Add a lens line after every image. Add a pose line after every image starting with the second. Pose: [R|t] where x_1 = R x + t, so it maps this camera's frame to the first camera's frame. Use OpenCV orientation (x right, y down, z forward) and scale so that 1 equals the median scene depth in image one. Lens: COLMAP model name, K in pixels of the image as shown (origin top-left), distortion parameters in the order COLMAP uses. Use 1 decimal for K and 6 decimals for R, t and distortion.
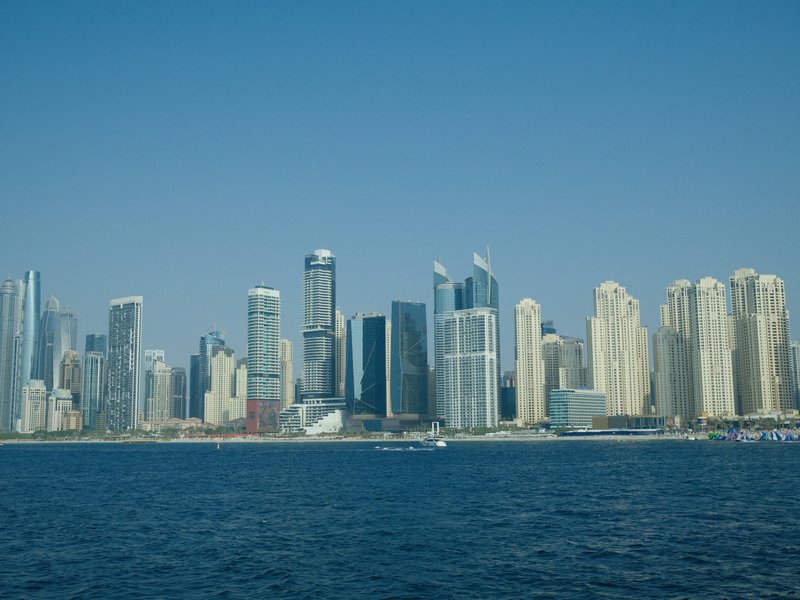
lens RADIAL K [[924.7, 0, 397.0], [0, 924.7, 298.9], [0, 0, 1]] dist [0.003483, 0.000000]
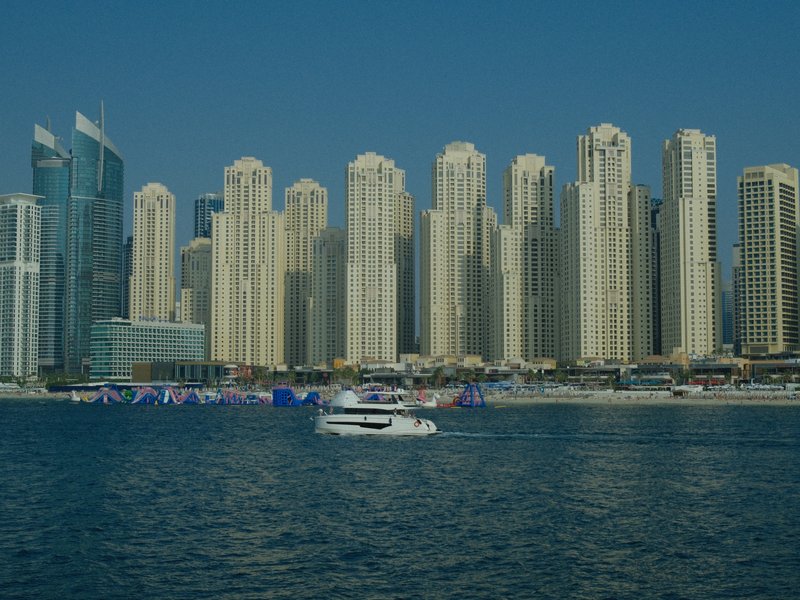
lens RADIAL K [[1298.3, 0, 409.9], [0, 1298.3, 284.9], [0, 0, 1]] dist [-0.035713, 0.000000]
pose [[0.998842, 0.014806, 0.045772, 0.327707], [-0.017886, 0.997551, 0.067621, 0.007223], [-0.044659, -0.068361, 0.996661, 0.081169]]
